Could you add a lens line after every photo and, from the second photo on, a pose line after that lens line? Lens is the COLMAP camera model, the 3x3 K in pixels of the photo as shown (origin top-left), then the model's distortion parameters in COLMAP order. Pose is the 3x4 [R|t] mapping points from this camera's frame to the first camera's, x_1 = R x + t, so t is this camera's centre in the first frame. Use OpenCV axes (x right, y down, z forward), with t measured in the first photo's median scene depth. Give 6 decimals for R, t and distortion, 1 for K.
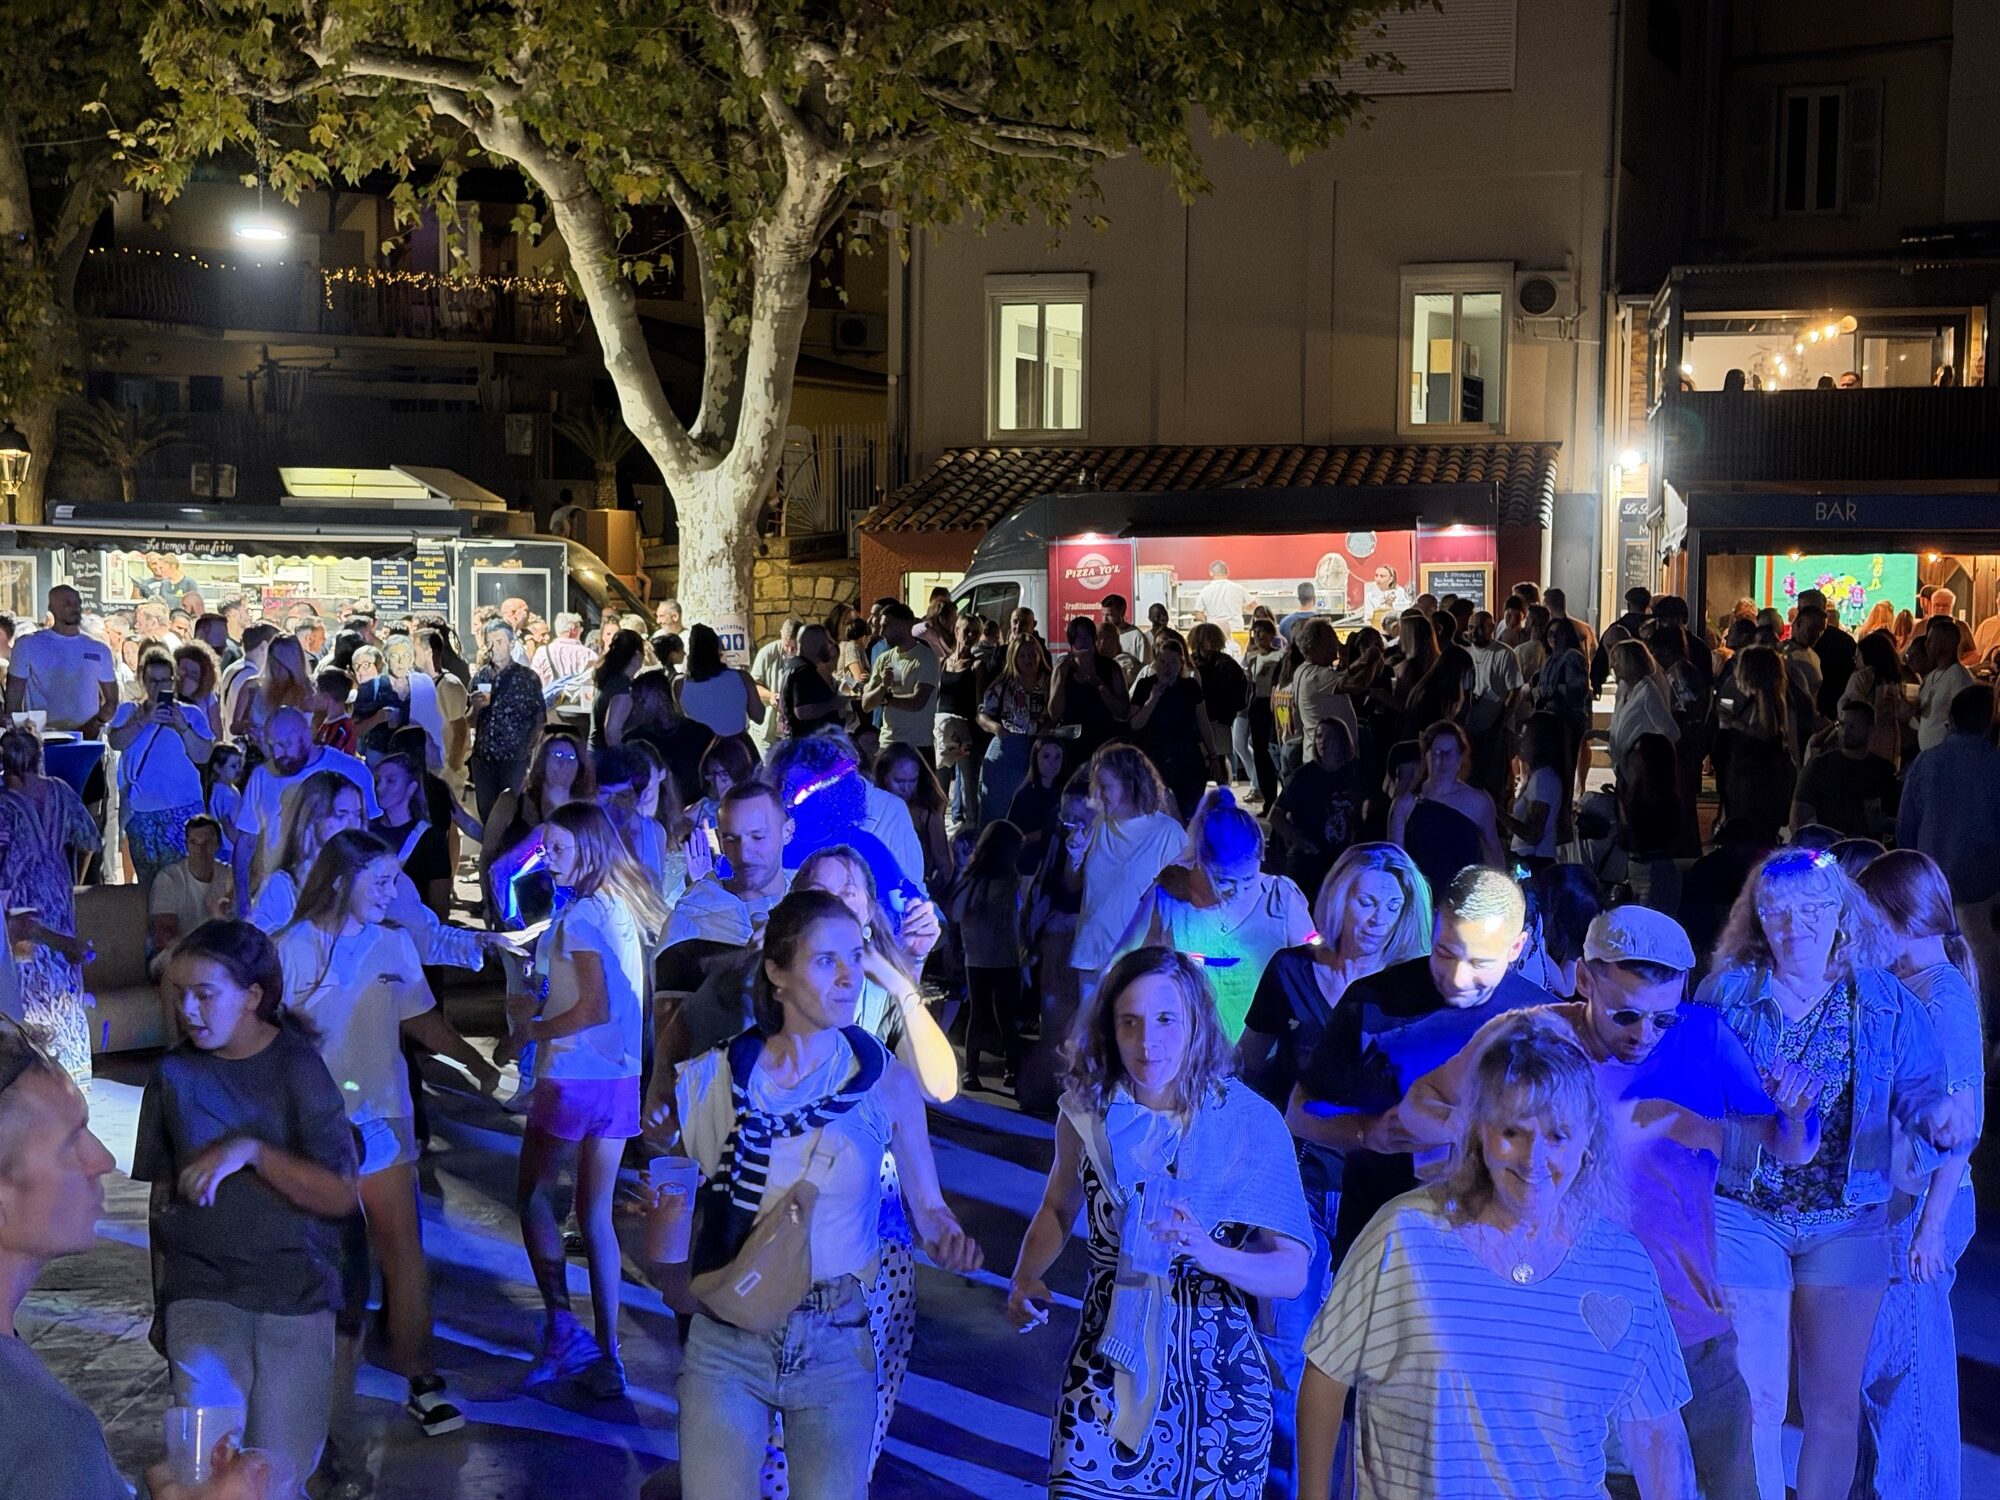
lens RADIAL K [[2643.4, 0, 1005.2], [0, 2643.4, 755.9], [0, 0, 1]] dist [0.086831, 0.000000]
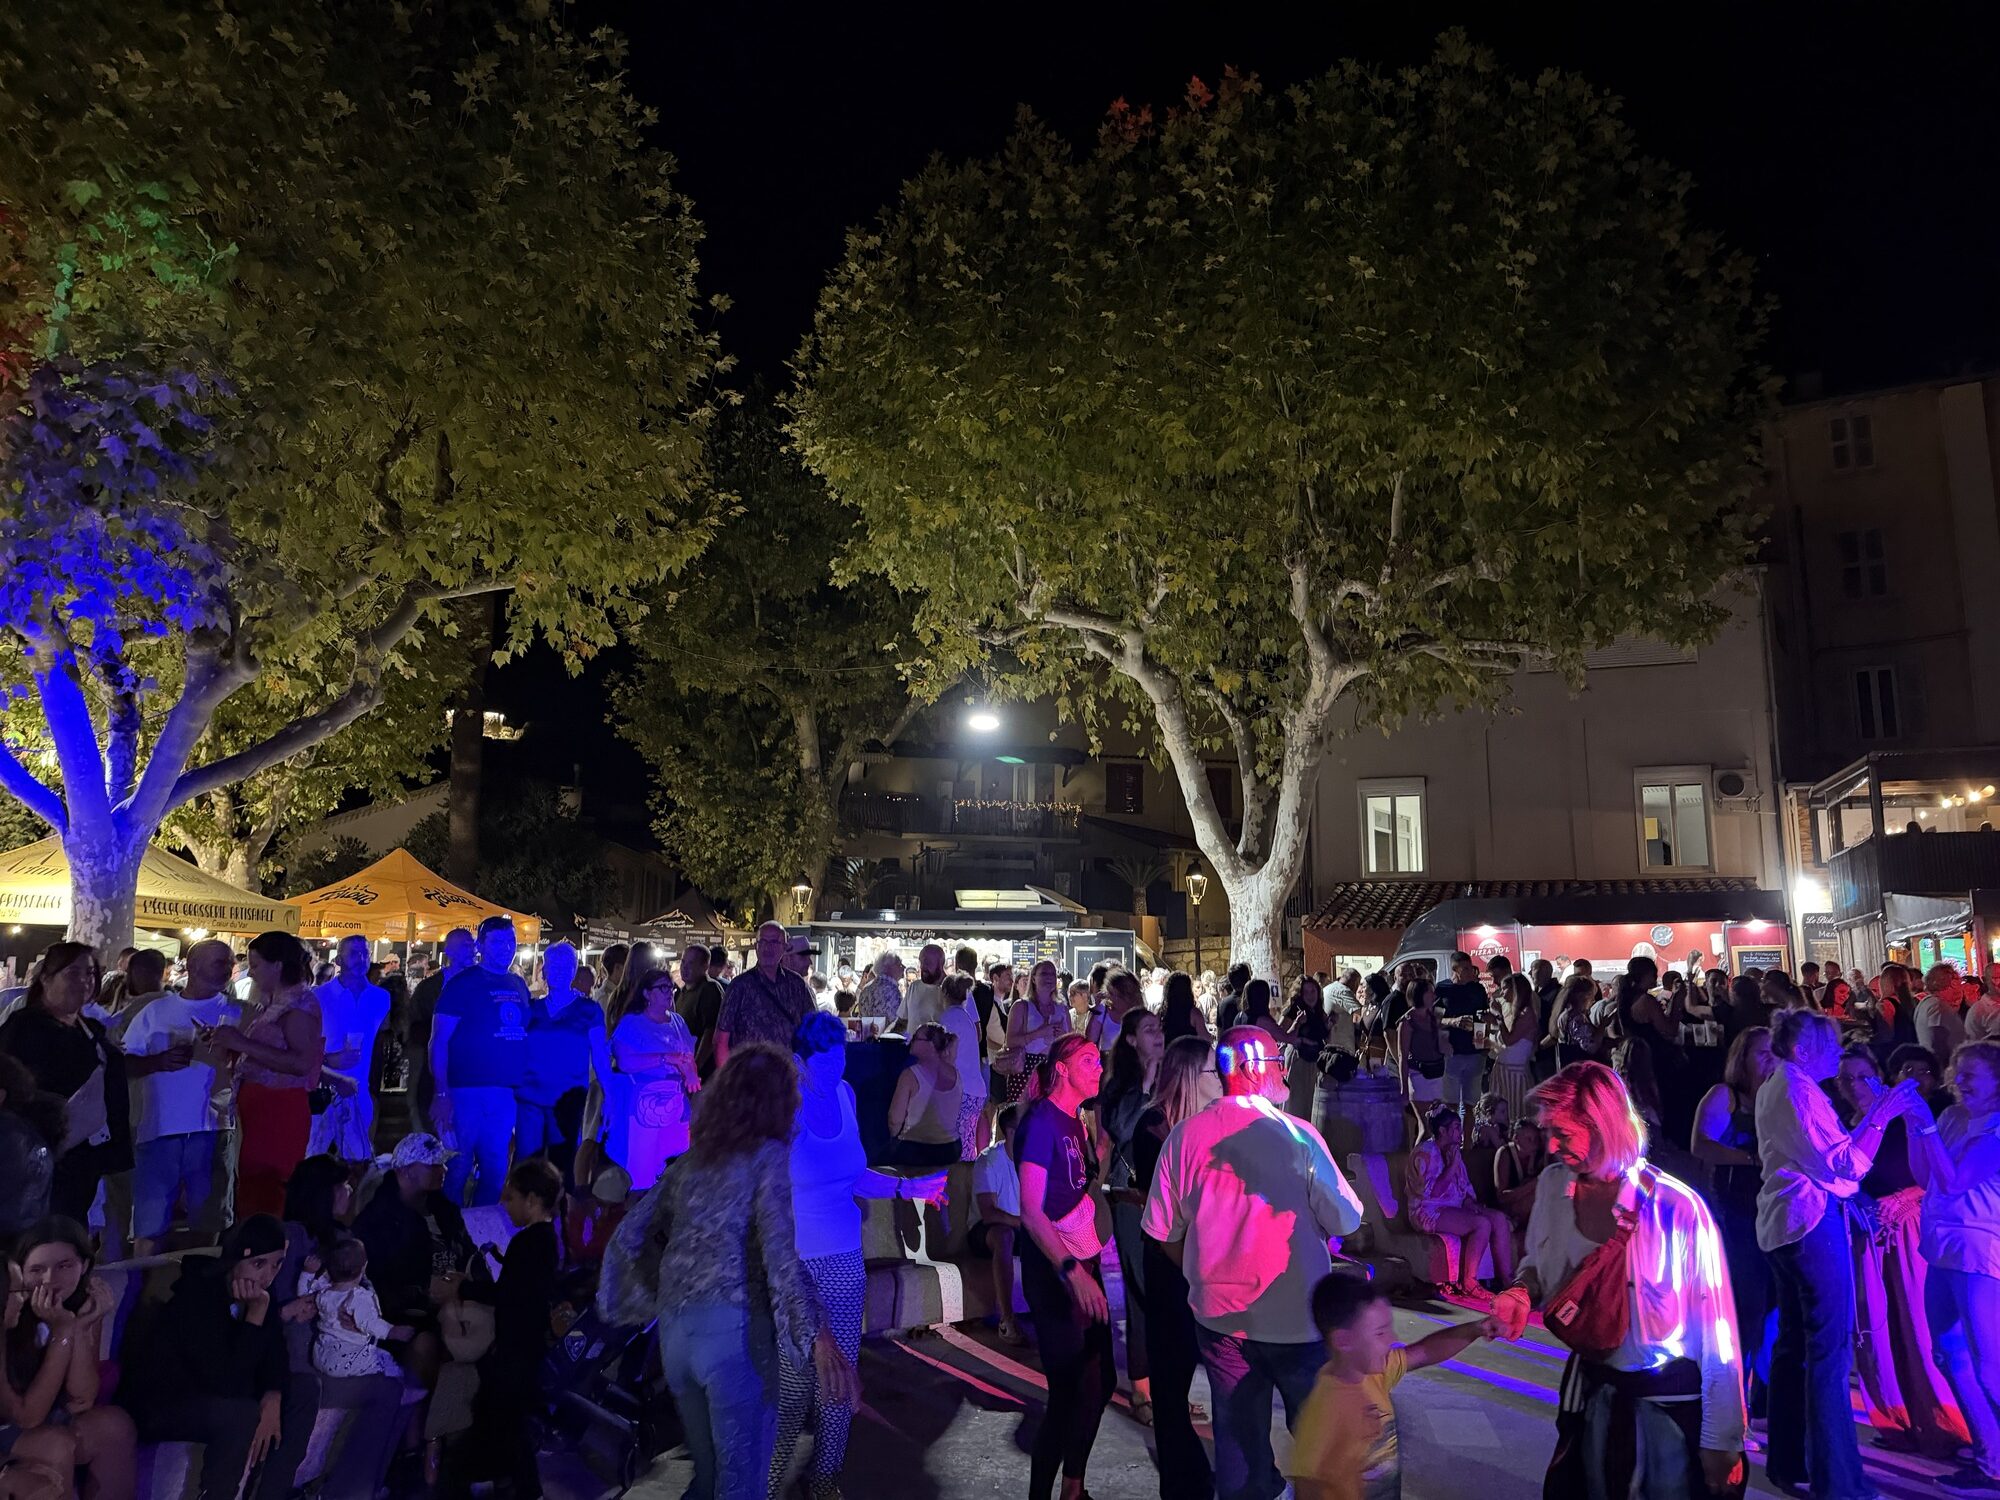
lens RADIAL K [[1395.6, 0, 1000.6], [0, 1395.6, 736.6], [0, 0, 1]] dist [0.027491, -0.011575]
pose [[0.981862, -0.025072, -0.187934, -0.086309], [-0.020773, 0.971026, -0.238067, 0.007623], [0.188458, 0.237653, 0.952893, 0.161690]]
